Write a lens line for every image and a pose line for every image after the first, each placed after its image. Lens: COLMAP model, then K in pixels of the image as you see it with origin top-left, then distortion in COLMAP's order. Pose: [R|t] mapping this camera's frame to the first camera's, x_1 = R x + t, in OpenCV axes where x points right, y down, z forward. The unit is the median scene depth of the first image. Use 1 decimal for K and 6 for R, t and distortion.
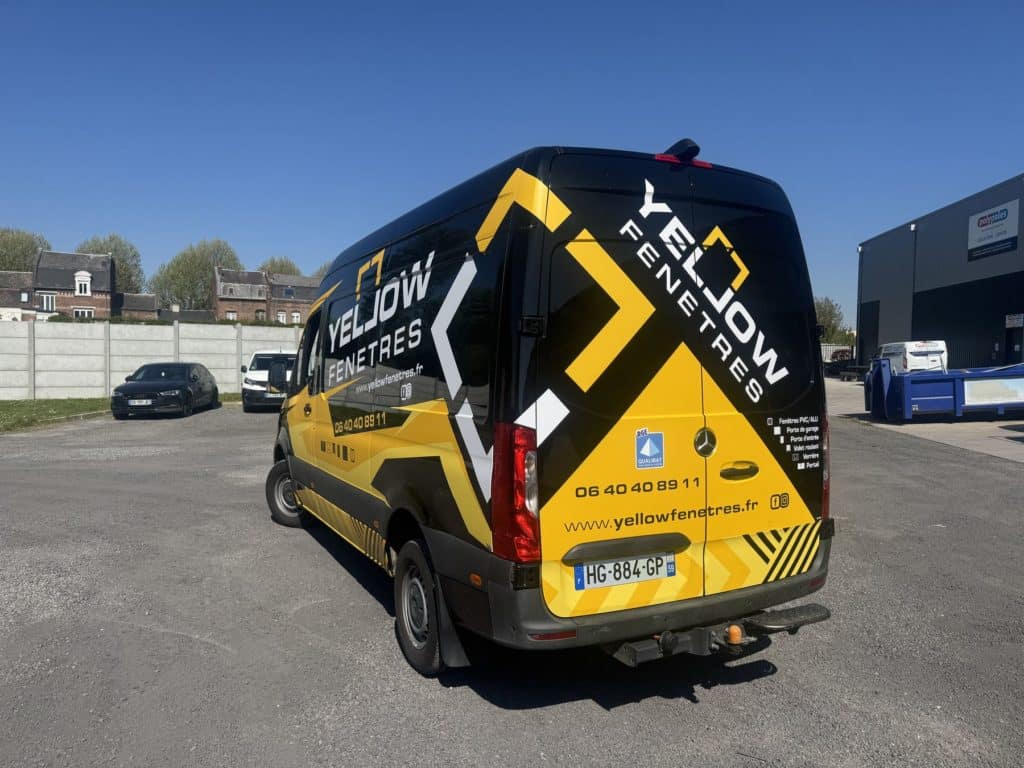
lens RADIAL K [[723.7, 0, 523.0], [0, 723.7, 384.7], [0, 0, 1]] dist [-0.007529, -0.002921]
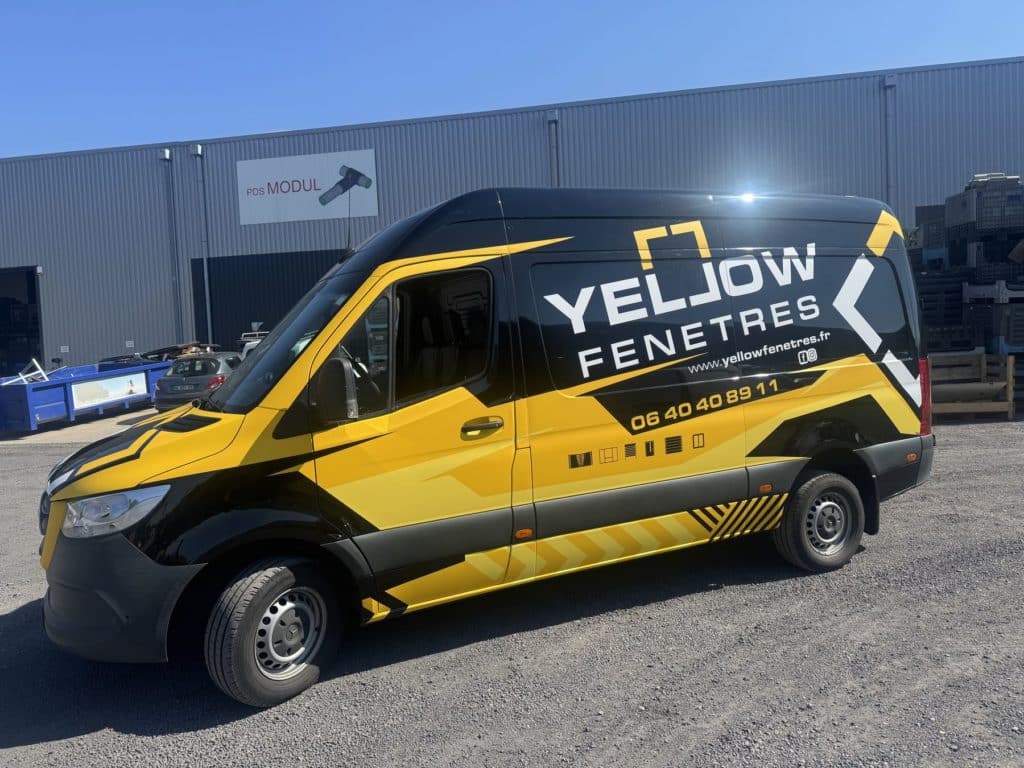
lens RADIAL K [[723.7, 0, 514.9], [0, 723.7, 382.0], [0, 0, 1]] dist [-0.007529, -0.002921]
pose [[0.087496, -0.064945, 0.994046, -1.334820], [0.086465, 0.994602, 0.057370, -0.055722], [-0.992405, 0.080930, 0.092639, 1.314706]]
